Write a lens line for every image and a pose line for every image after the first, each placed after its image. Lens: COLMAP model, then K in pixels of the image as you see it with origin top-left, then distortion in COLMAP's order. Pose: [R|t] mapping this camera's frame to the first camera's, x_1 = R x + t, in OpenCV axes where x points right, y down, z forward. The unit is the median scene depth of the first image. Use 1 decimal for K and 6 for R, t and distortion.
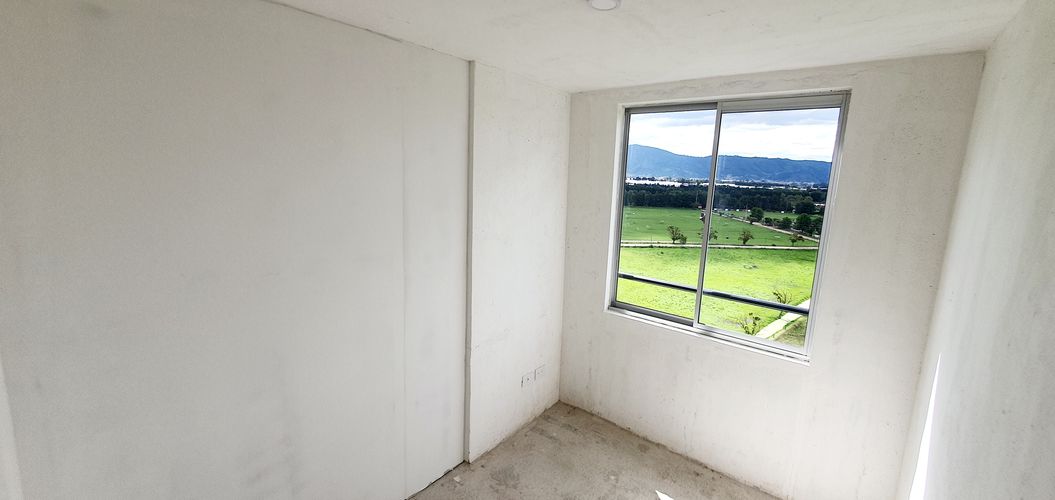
lens RADIAL K [[422.3, 0, 527.3], [0, 422.3, 241.9], [0, 0, 1]] dist [0.003069, -0.000459]
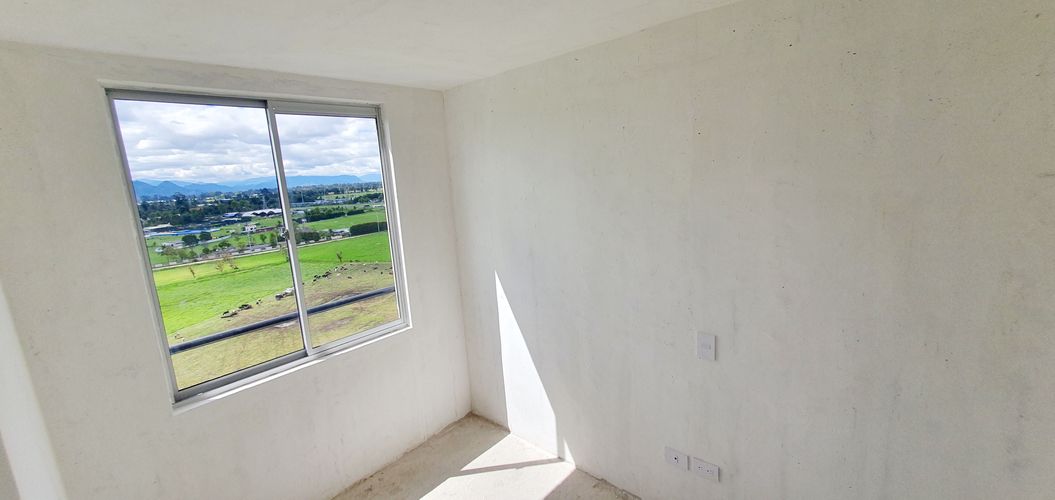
lens RADIAL K [[422.3, 0, 525.9], [0, 422.3, 241.1], [0, 0, 1]] dist [0.003069, -0.000459]
pose [[0.046296, -0.201011, 0.978494, -0.369283], [0.234698, 0.954314, 0.184939, -0.076509], [-0.970965, 0.221088, 0.091357, 0.399340]]
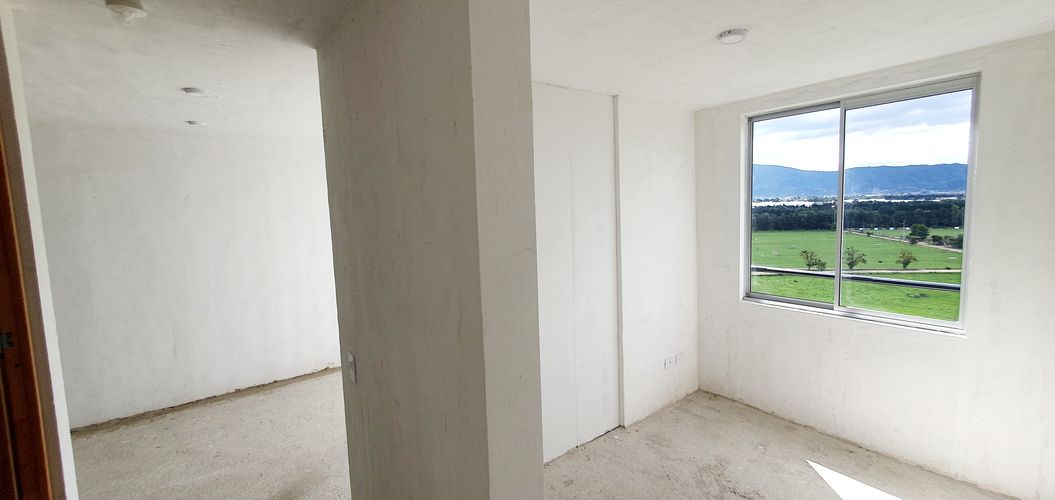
lens RADIAL K [[422.3, 0, 525.4], [0, 422.3, 243.8], [0, 0, 1]] dist [0.003069, -0.000459]
pose [[0.966749, -0.049982, -0.250795, -0.075184], [0.030492, 0.996247, -0.081005, 0.091477], [0.253903, 0.070665, 0.964645, -0.215288]]
